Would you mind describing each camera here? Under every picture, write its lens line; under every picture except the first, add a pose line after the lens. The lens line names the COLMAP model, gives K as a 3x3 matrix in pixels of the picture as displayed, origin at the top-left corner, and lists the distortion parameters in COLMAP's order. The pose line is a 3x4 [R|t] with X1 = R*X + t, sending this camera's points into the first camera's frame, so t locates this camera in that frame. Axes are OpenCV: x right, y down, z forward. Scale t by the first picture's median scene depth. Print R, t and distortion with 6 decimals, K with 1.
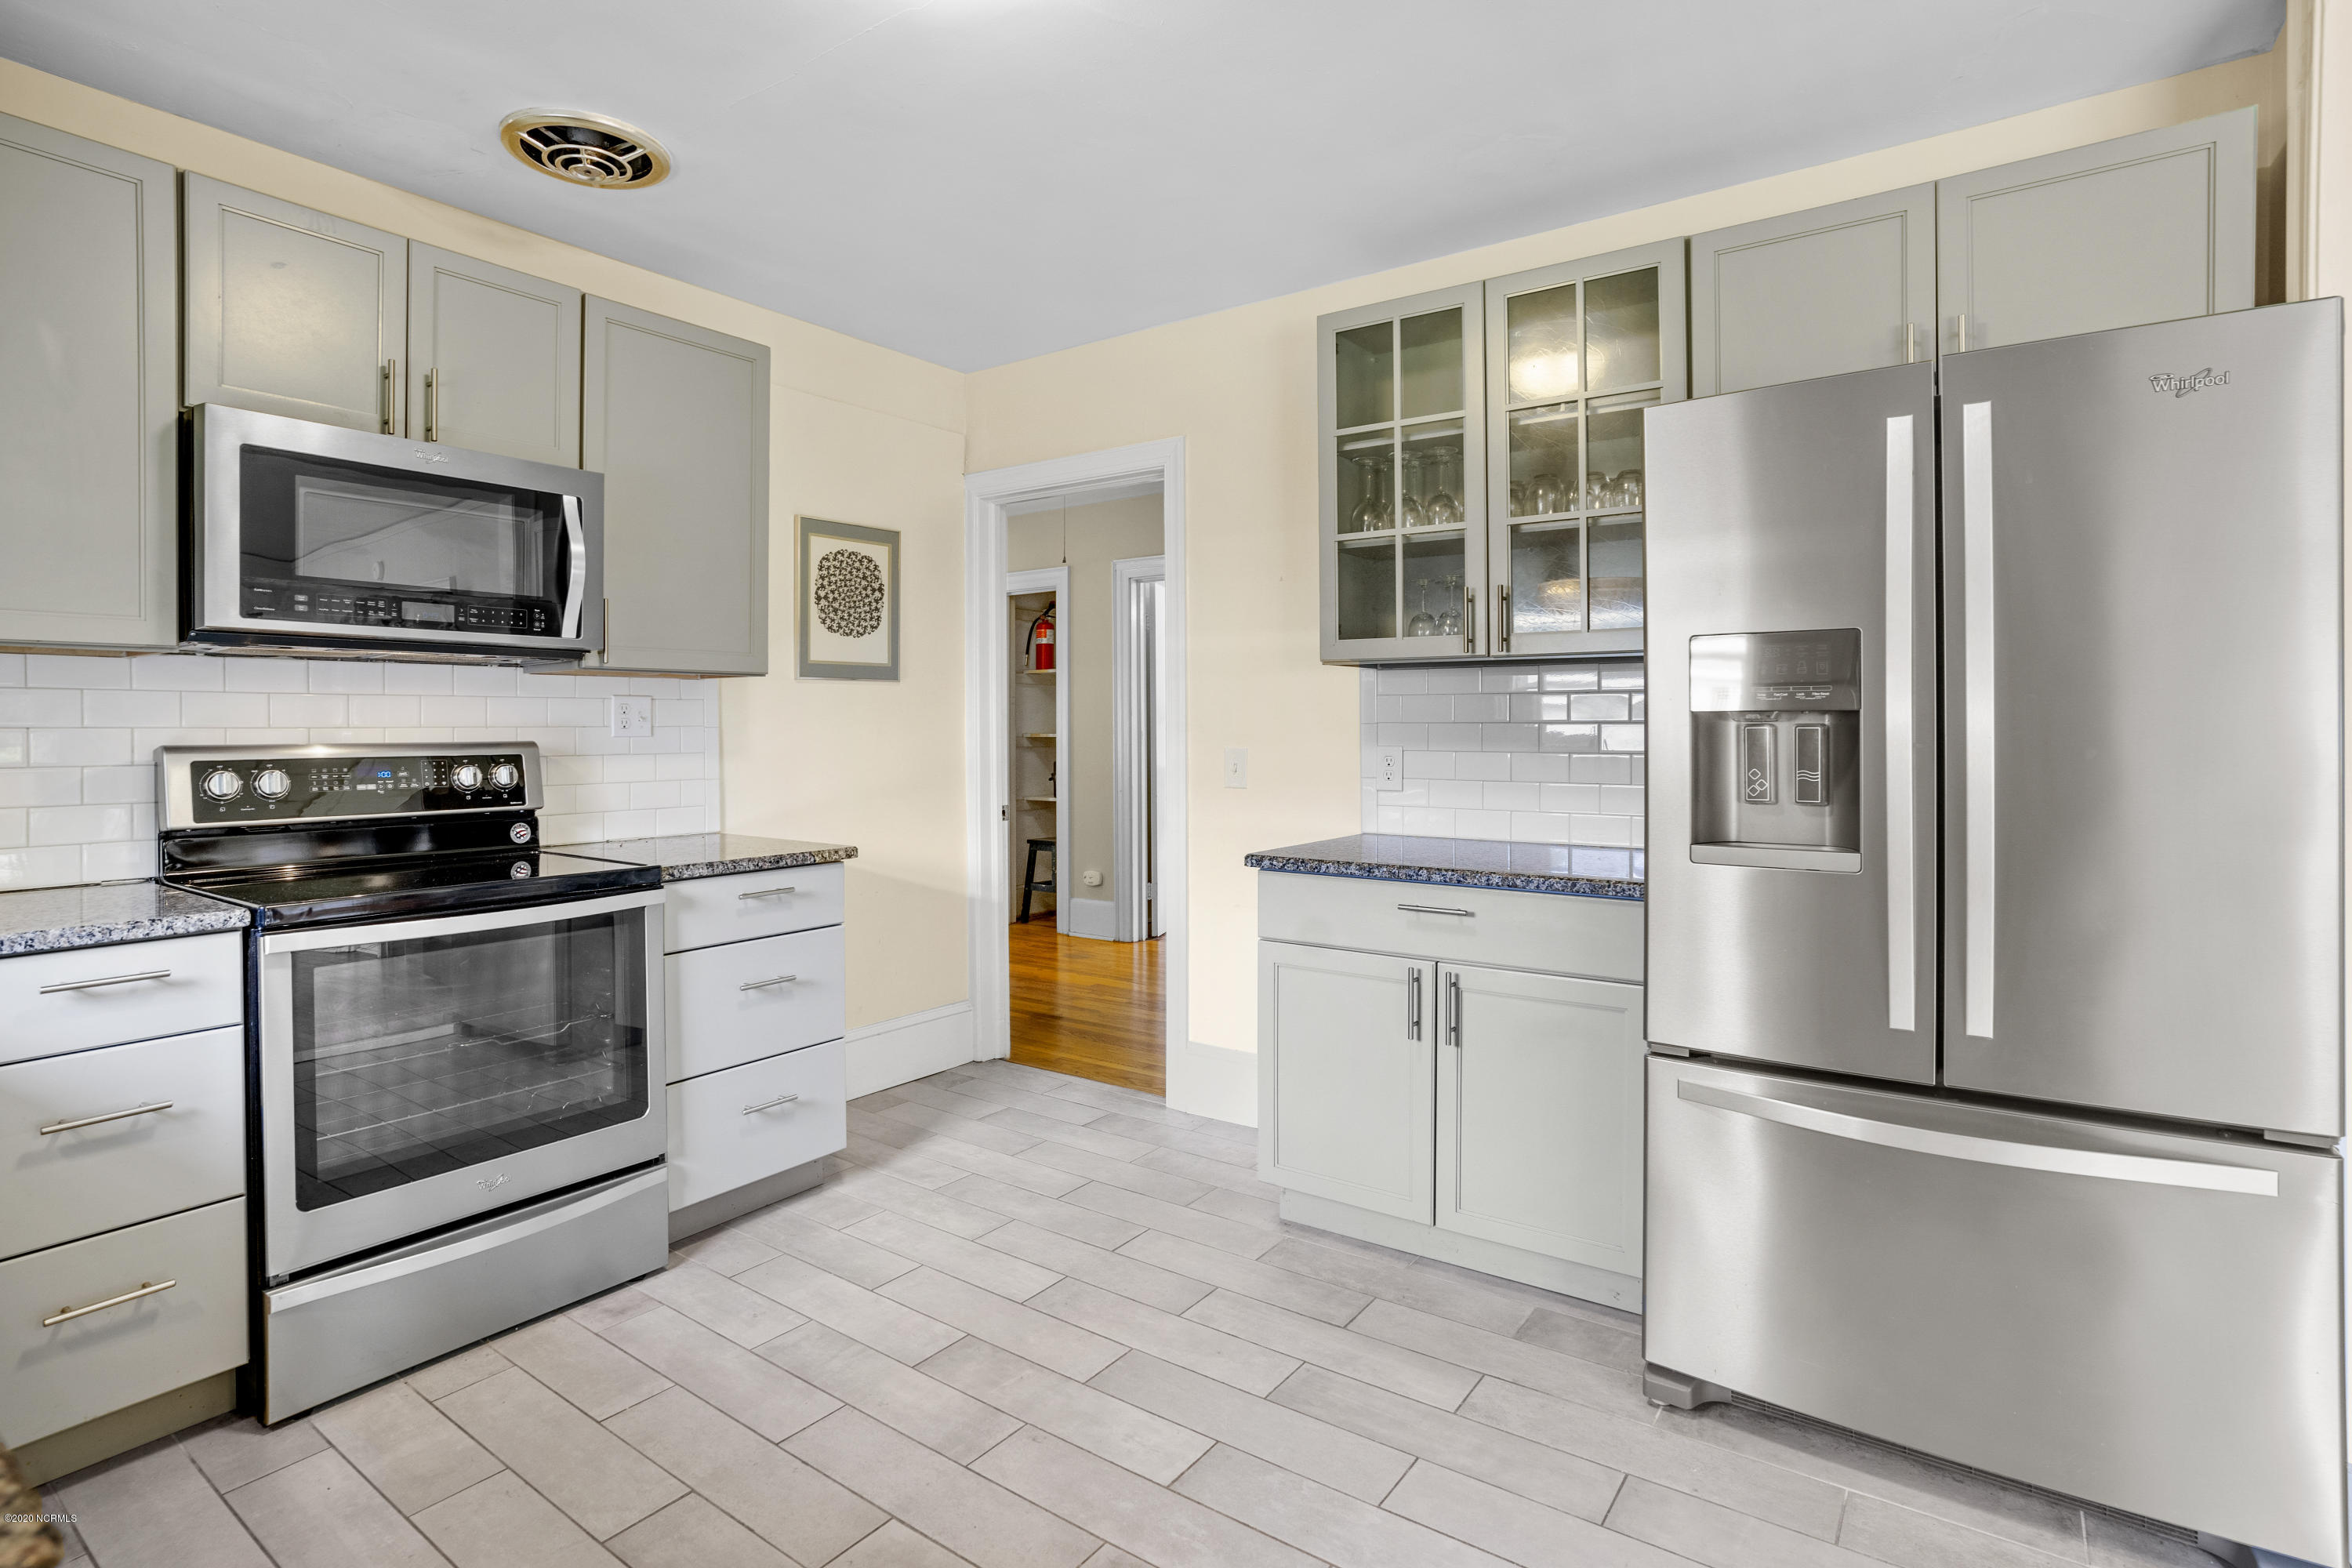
lens RADIAL K [[1157.9, 0, 1193.1], [0, 1157.9, 732.8], [0, 0, 1]] dist [-0.047421, 0.000968]
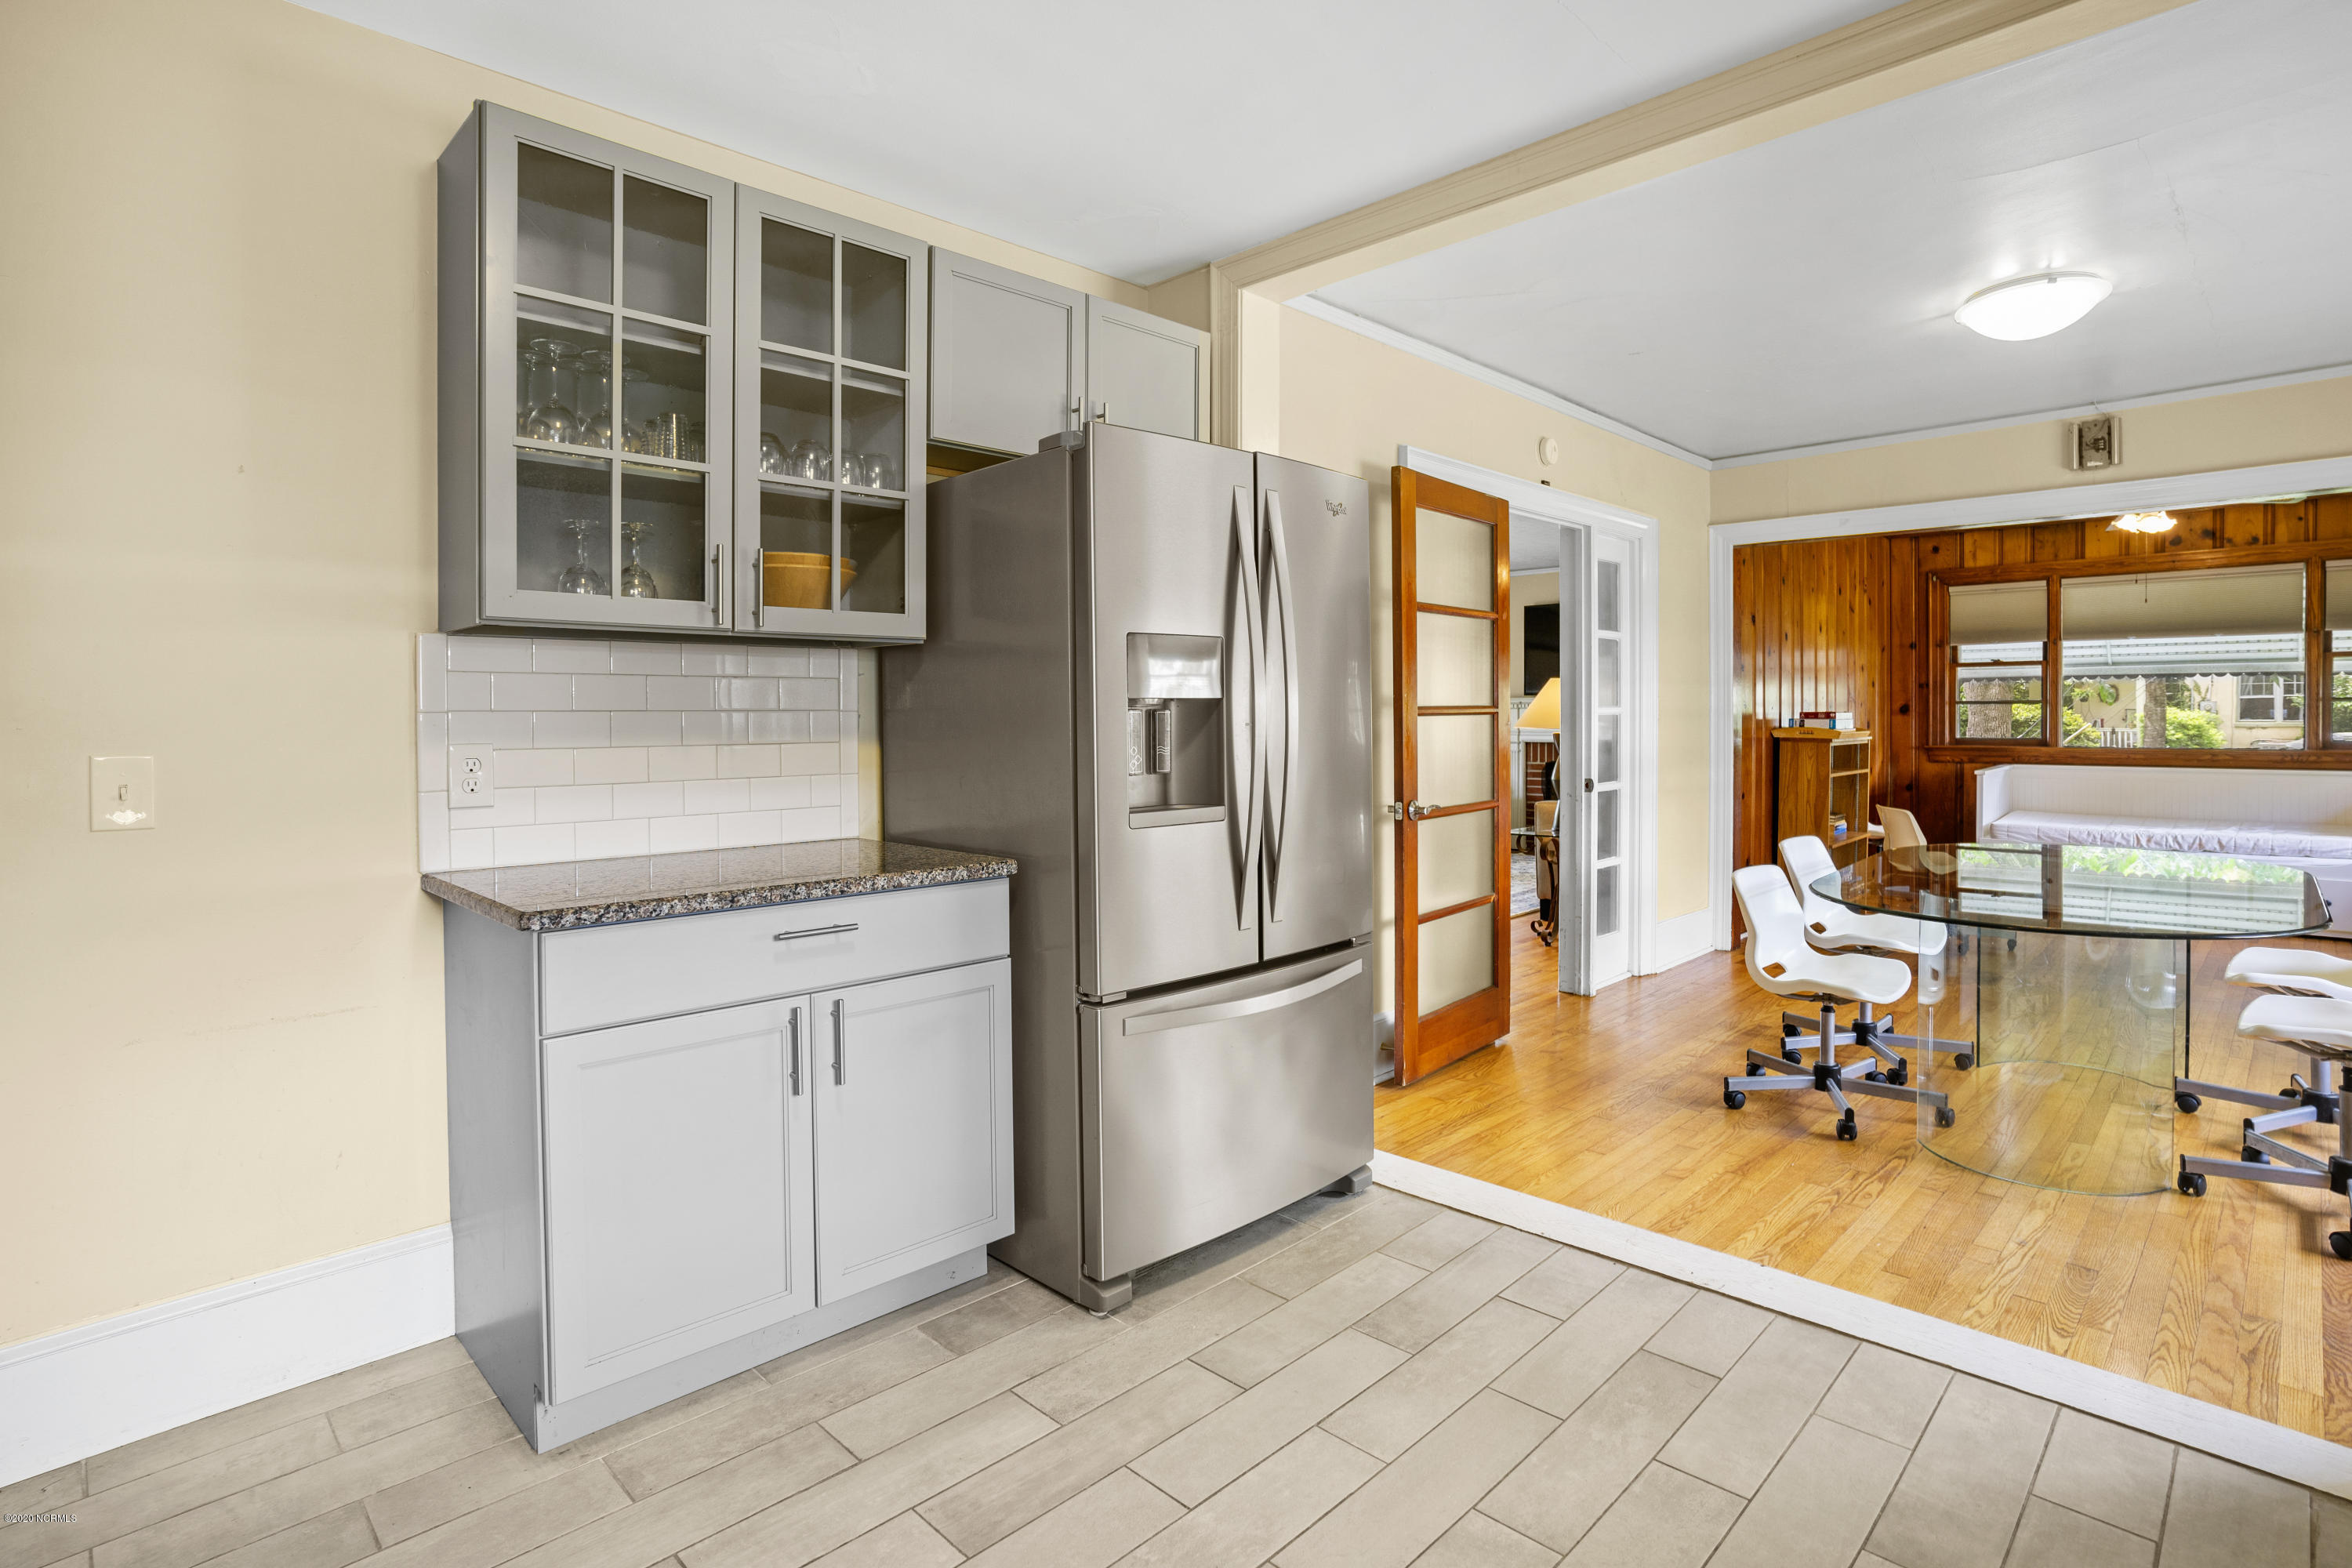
lens RADIAL K [[1183.4, 0, 1157.0], [0, 1183.4, 702.8], [0, 0, 1]] dist [-0.055026, 0.024575]
pose [[0.182953, 0.004729, 0.983110, -0.581679], [0.009277, 0.999936, -0.006537, -0.005230], [-0.983078, 0.010316, 0.182898, 0.587249]]
